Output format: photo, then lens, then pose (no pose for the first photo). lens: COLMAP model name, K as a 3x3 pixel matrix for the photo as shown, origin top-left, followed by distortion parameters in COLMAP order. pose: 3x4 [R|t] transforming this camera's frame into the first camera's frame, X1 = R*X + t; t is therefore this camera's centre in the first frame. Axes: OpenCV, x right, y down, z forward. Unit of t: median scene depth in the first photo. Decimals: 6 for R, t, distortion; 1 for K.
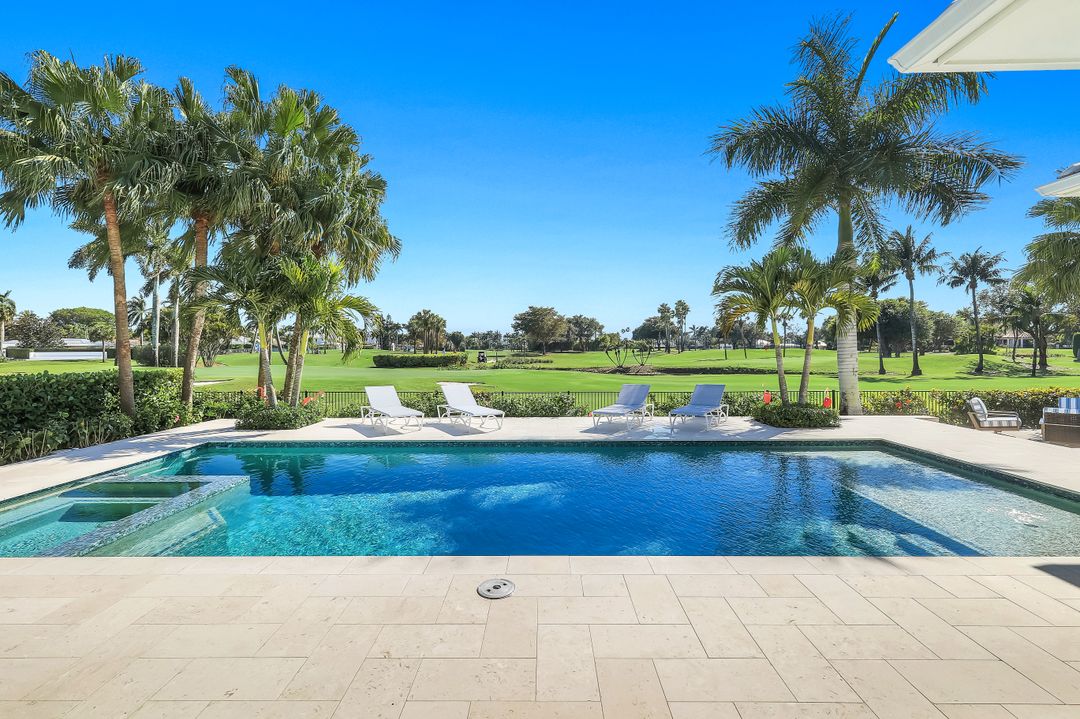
lens RADIAL K [[467.9, 0, 541.1], [0, 467.9, 345.2], [0, 0, 1]] dist [0.000260, 0.000205]
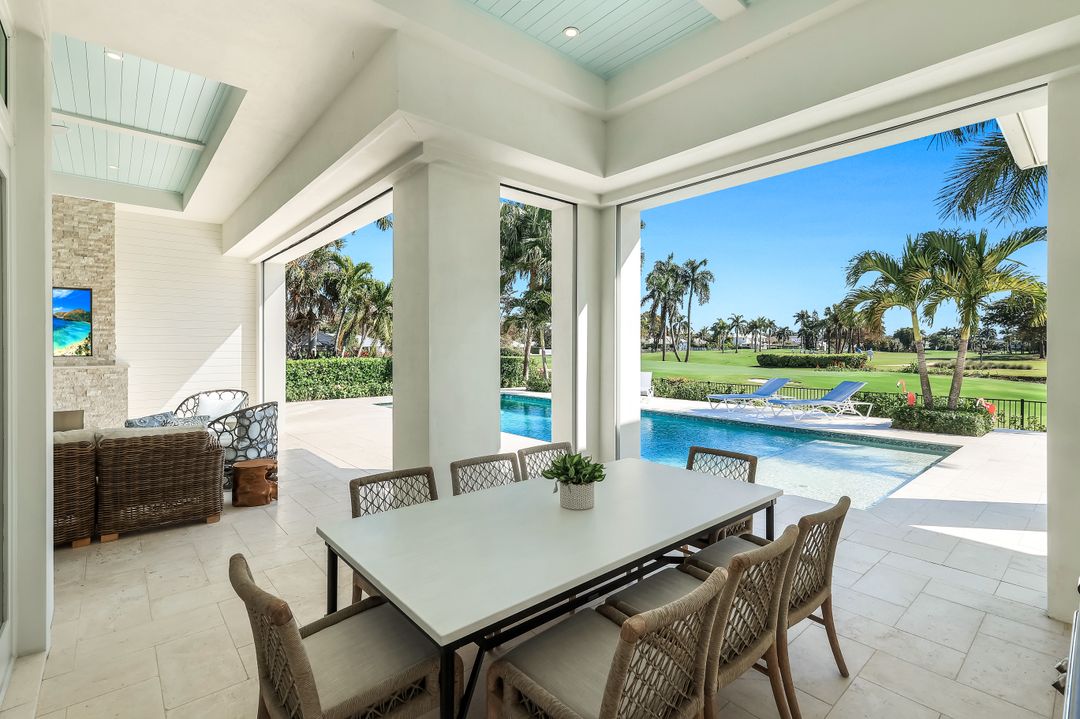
lens RADIAL K [[490.0, 0, 544.5], [0, 490.0, 350.4], [0, 0, 1]] dist [0.001762, -0.000236]
pose [[0.666962, 0.008200, -0.745047, 0.057406], [0.000136, 0.999938, 0.011127, 0.000465], [0.745092, -0.007523, 0.666919, -0.012803]]
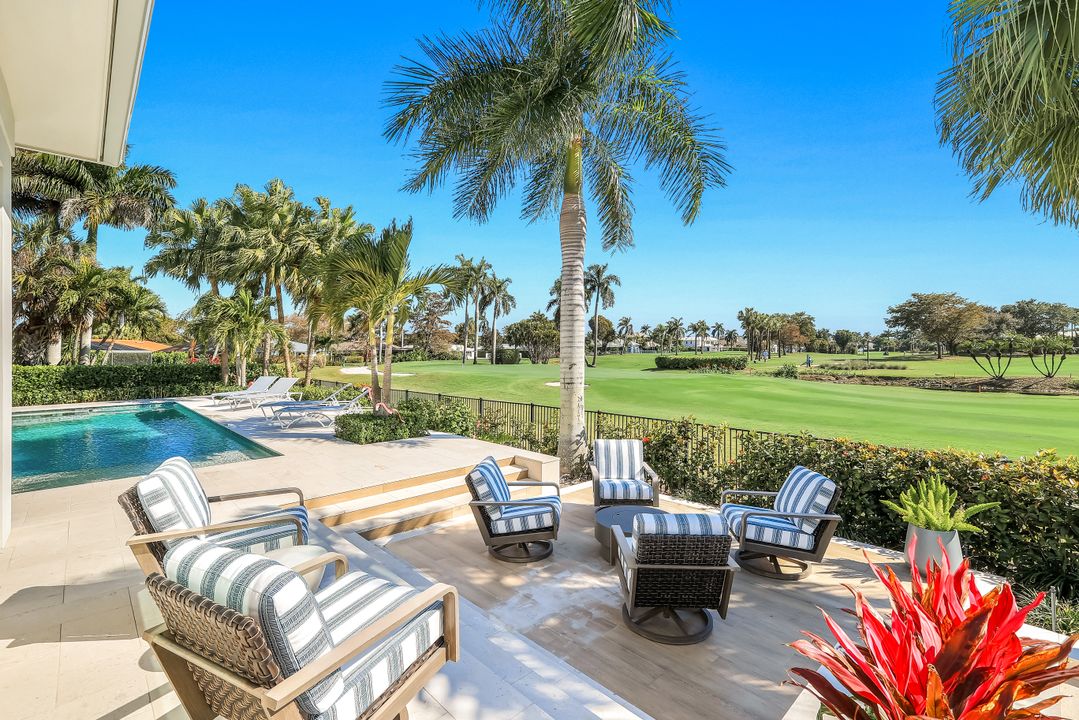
lens RADIAL K [[475.9, 0, 539.9], [0, 475.9, 350.4], [0, 0, 1]] dist [-0.000649, -0.000255]
pose [[0.695374, -0.000964, -0.718647, 0.106370], [0.006176, 0.999970, 0.004635, 0.000138], [0.718621, -0.007661, 0.695360, 0.049731]]
